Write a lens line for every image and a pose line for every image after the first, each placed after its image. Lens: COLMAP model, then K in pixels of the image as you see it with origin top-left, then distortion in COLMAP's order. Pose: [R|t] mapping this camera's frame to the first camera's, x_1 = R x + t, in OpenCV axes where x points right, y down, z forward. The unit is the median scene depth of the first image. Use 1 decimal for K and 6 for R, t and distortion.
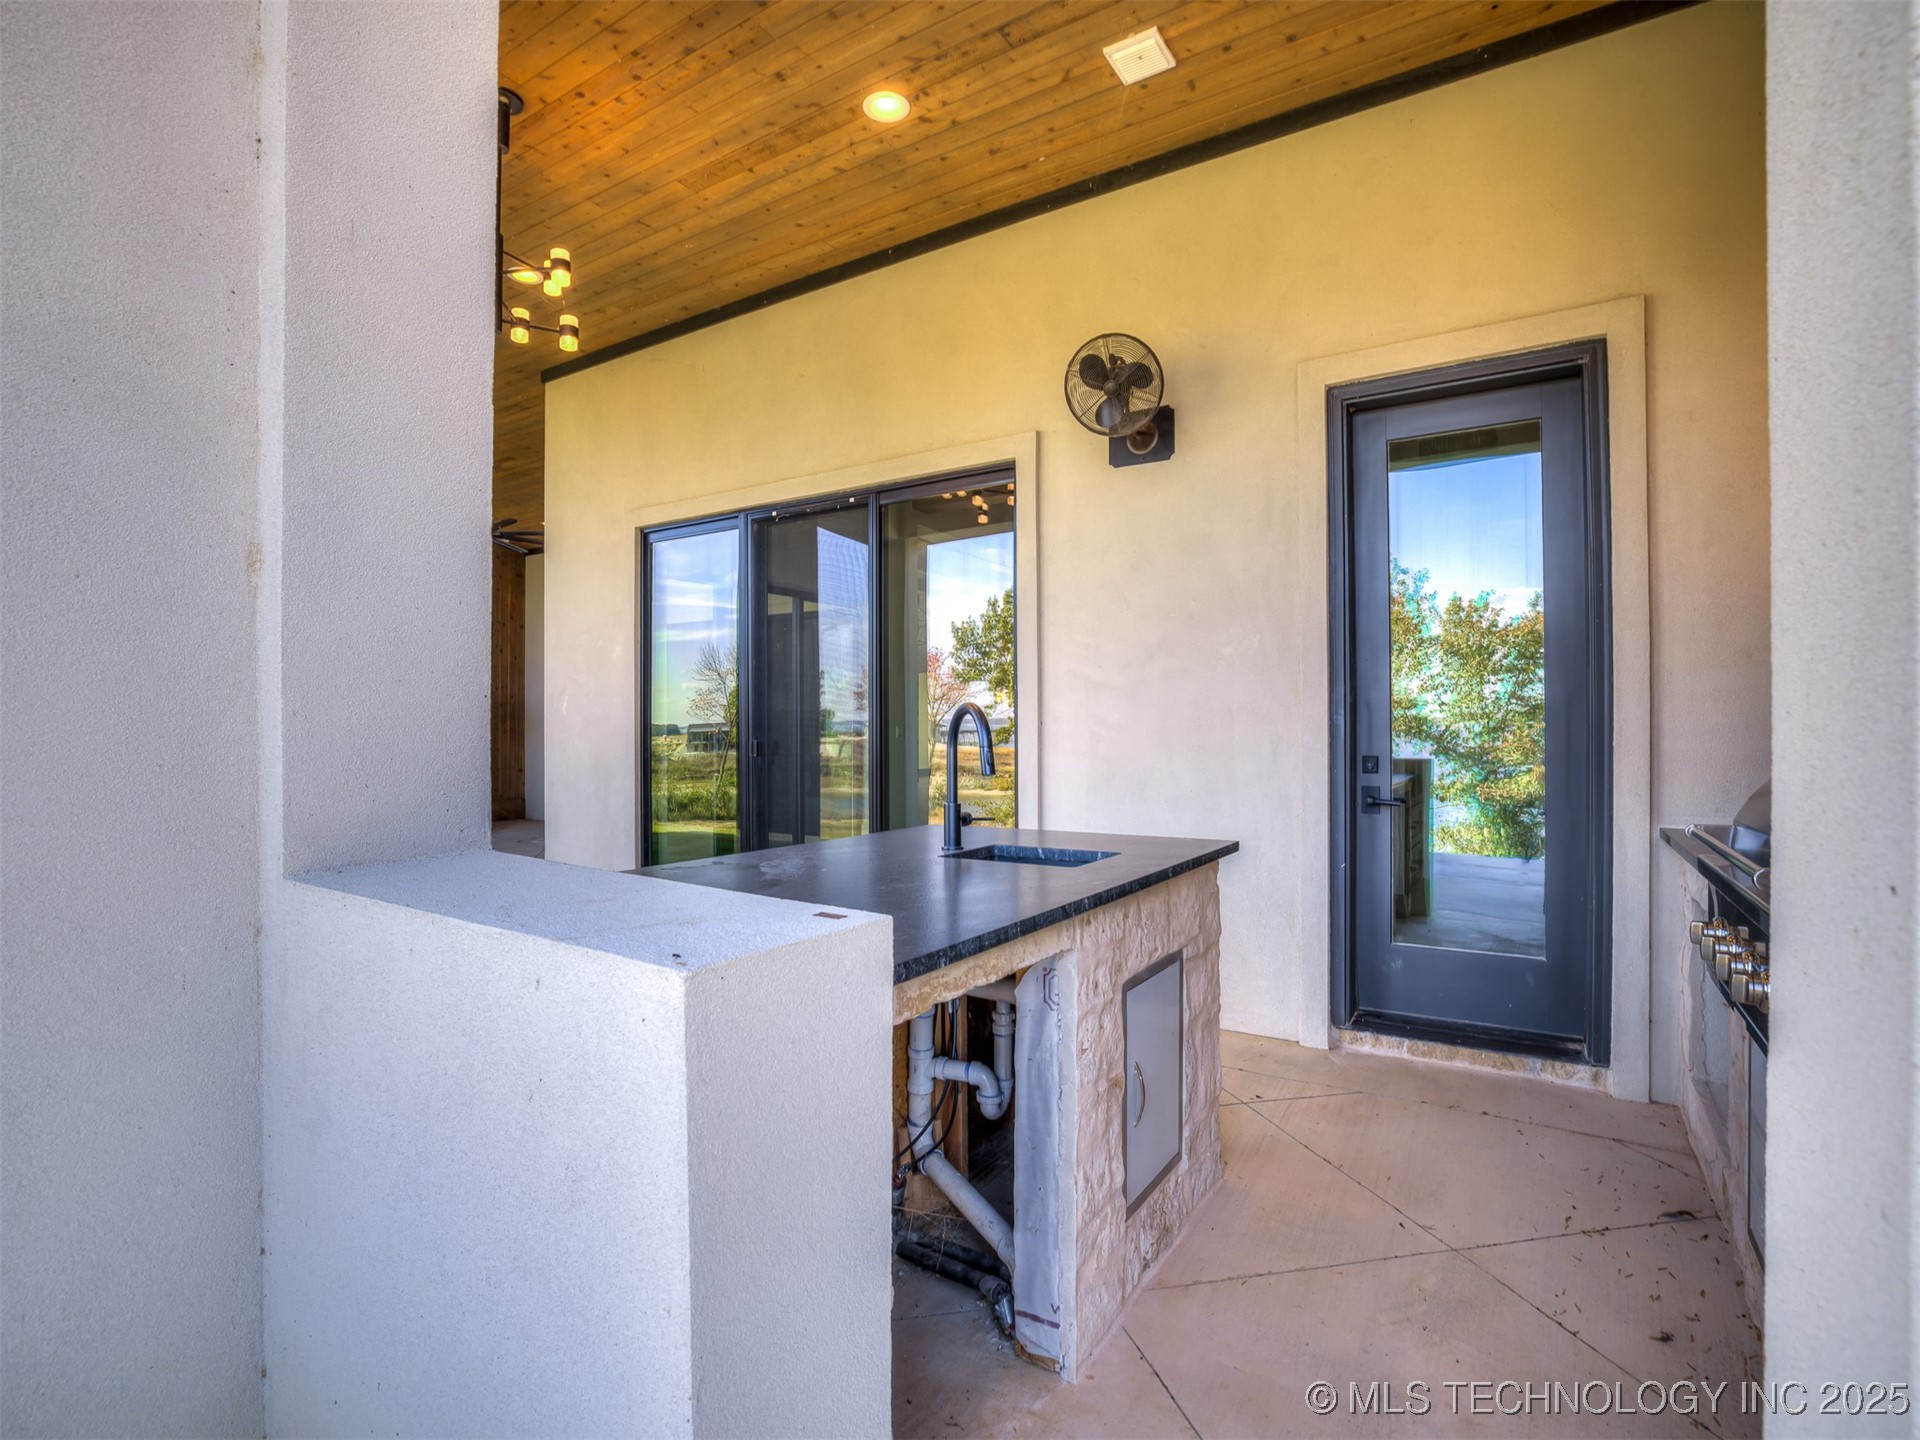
lens RADIAL K [[919.1, 0, 960.9], [0, 919.1, 727.1], [0, 0, 1]] dist [-0.064955, 0.024950]
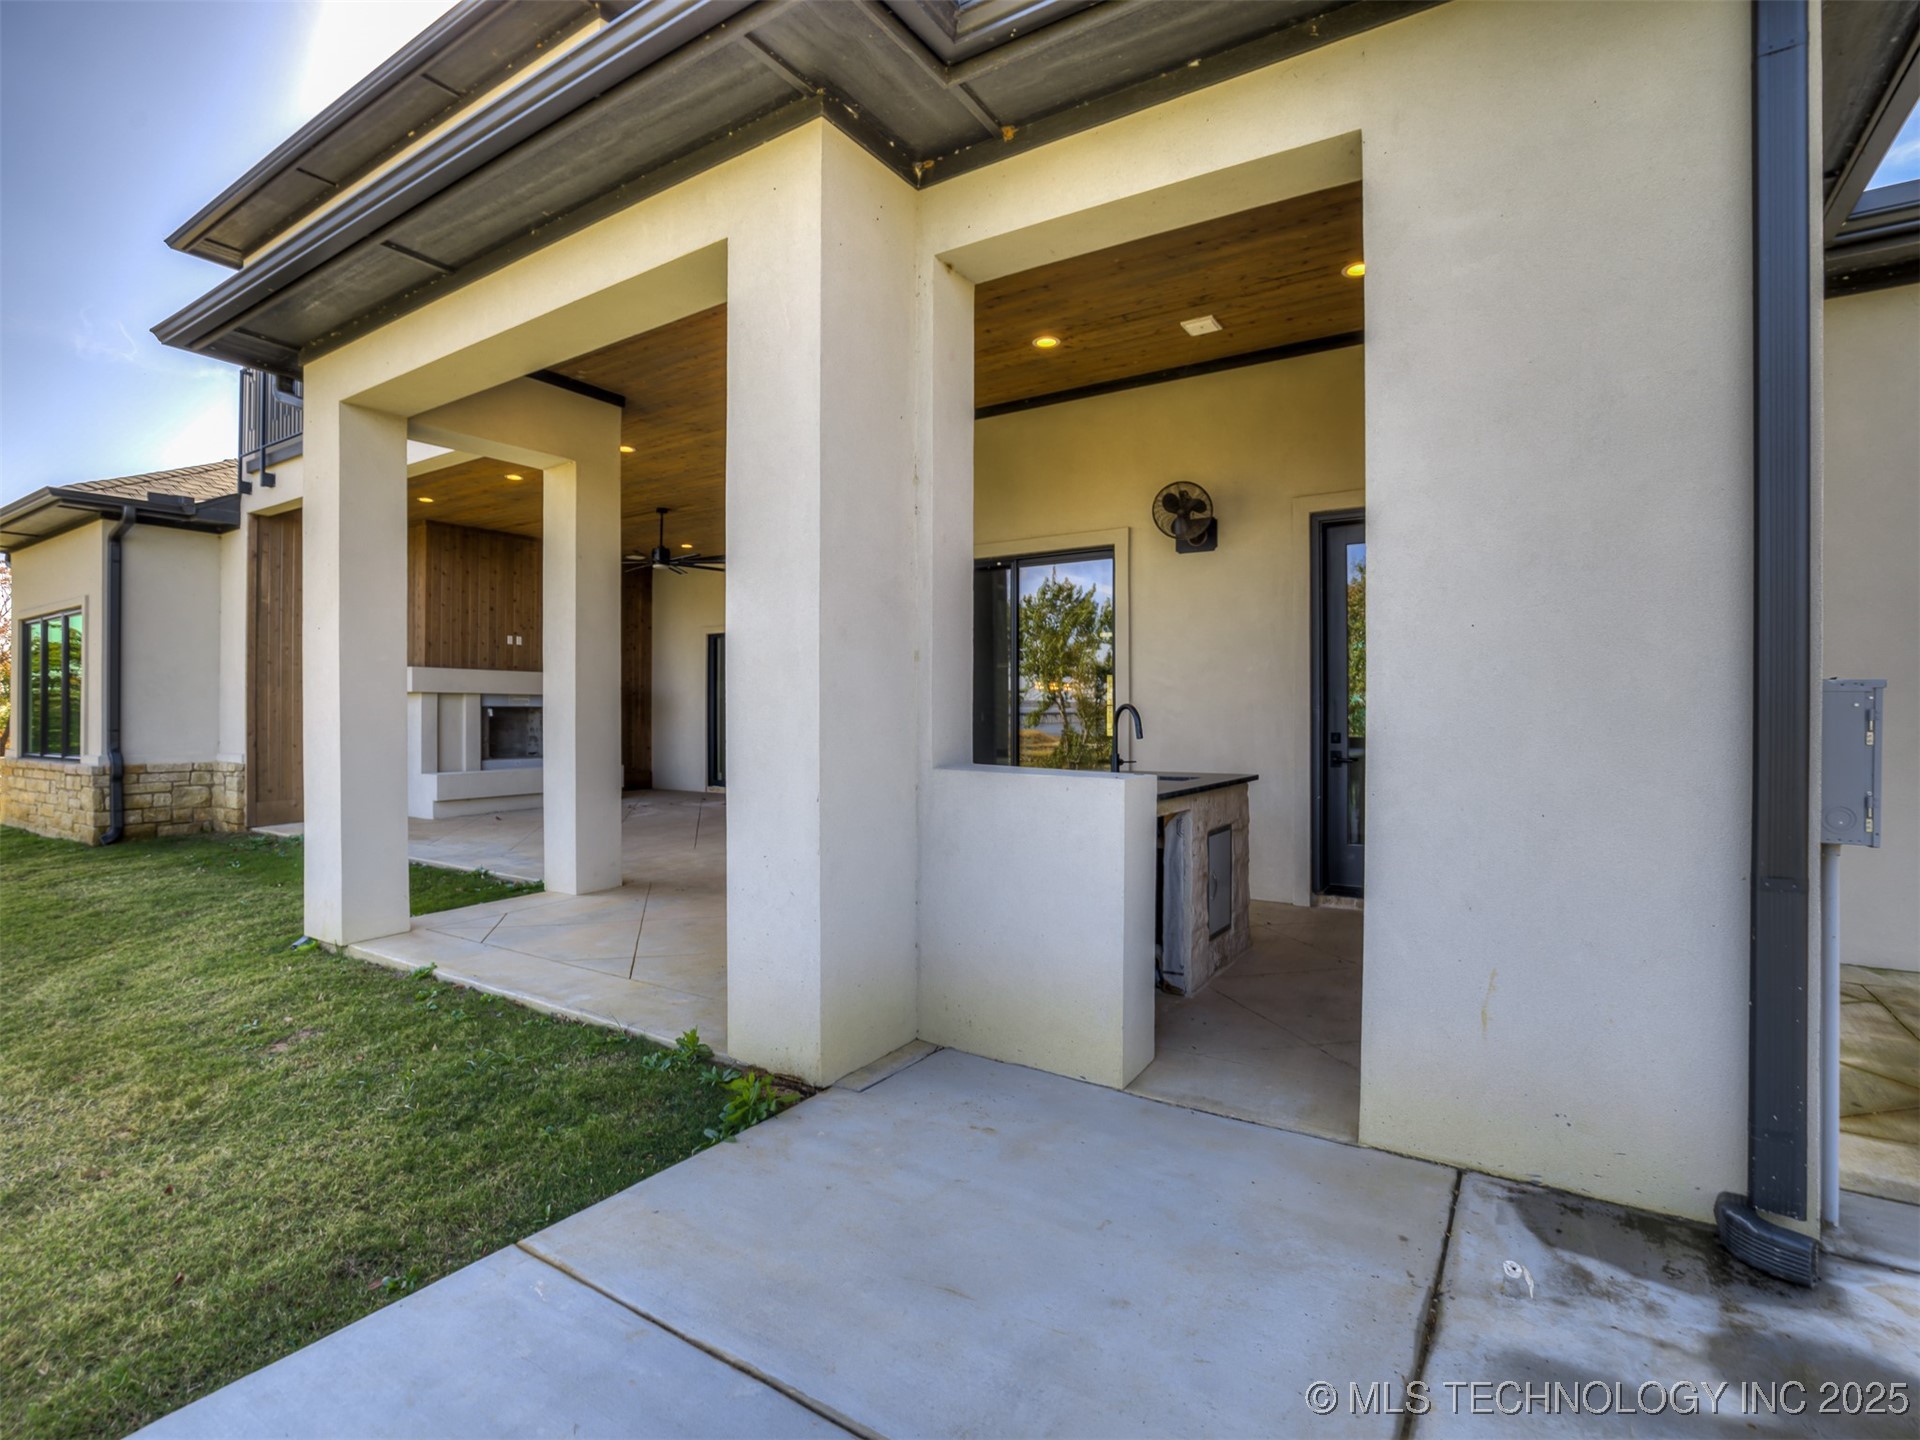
lens RADIAL K [[869.4, 0, 967.3], [0, 869.4, 713.2], [0, 0, 1]] dist [-0.055737, 0.000320]
pose [[0.999800, 0.002140, -0.019874, -0.201061], [-0.002103, 0.999996, 0.001878, -0.005835], [0.019878, -0.001836, 0.999801, -0.612786]]
